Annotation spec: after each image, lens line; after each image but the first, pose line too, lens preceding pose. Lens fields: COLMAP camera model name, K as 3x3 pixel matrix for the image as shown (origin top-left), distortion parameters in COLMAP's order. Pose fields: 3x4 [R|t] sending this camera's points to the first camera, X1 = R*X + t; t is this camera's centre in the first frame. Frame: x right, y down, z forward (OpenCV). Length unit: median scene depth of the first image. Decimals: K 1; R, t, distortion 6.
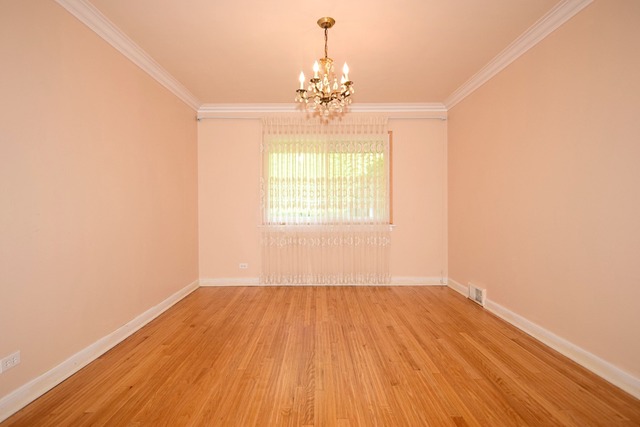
lens RADIAL K [[310.3, 0, 323.8], [0, 310.3, 212.6], [0, 0, 1]] dist [0.007837, -0.000345]
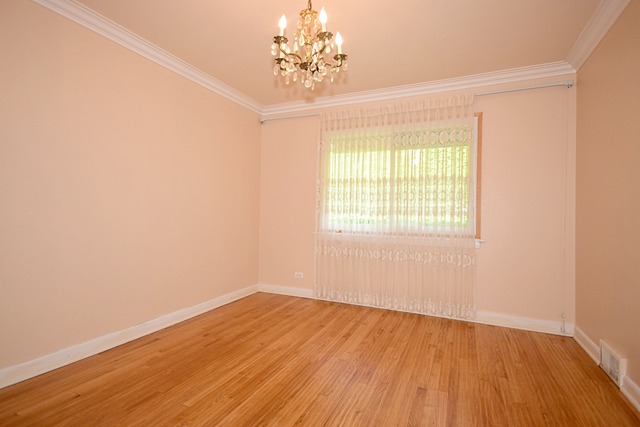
lens RADIAL K [[310.3, 0, 323.8], [0, 310.3, 212.6], [0, 0, 1]] dist [0.007837, -0.000345]
pose [[0.911410, 0.019029, -0.411058, 0.190779], [-0.028333, 0.999462, -0.016552, -0.001540], [0.410522, 0.026732, 0.911459, 0.182995]]
